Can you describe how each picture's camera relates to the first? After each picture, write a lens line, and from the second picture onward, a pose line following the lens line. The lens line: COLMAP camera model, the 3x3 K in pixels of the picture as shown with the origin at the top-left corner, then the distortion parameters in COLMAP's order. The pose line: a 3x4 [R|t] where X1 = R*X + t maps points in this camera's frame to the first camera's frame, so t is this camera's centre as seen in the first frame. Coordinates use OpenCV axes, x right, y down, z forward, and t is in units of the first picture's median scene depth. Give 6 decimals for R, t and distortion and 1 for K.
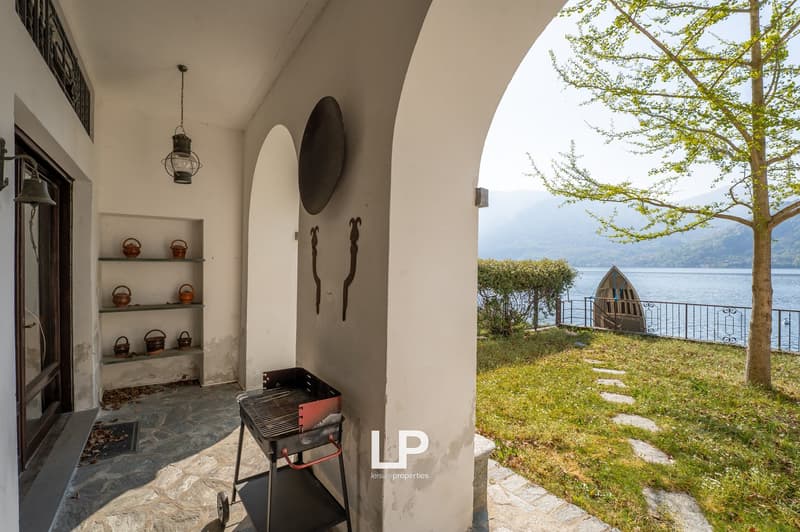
lens RADIAL K [[342.7, 0, 380.1], [0, 342.7, 266.5], [0, 0, 1]] dist [-0.021175, -0.000212]
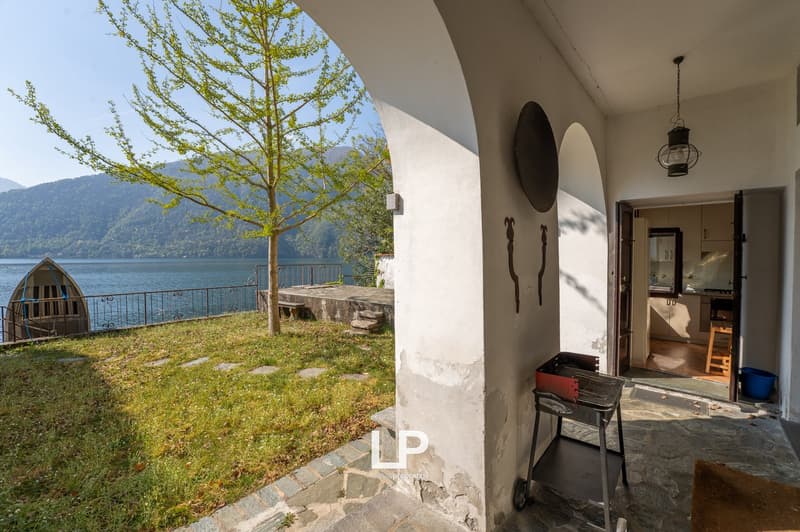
lens RADIAL K [[334.0, 0, 400.1], [0, 334.0, 267.4], [0, 0, 1]] dist [-0.029186, 0.005001]
pose [[-0.213415, -0.032911, 0.976407, -0.516845], [-0.000662, 0.999437, 0.033542, -0.008704], [-0.976961, 0.006512, -0.213317, 0.777804]]
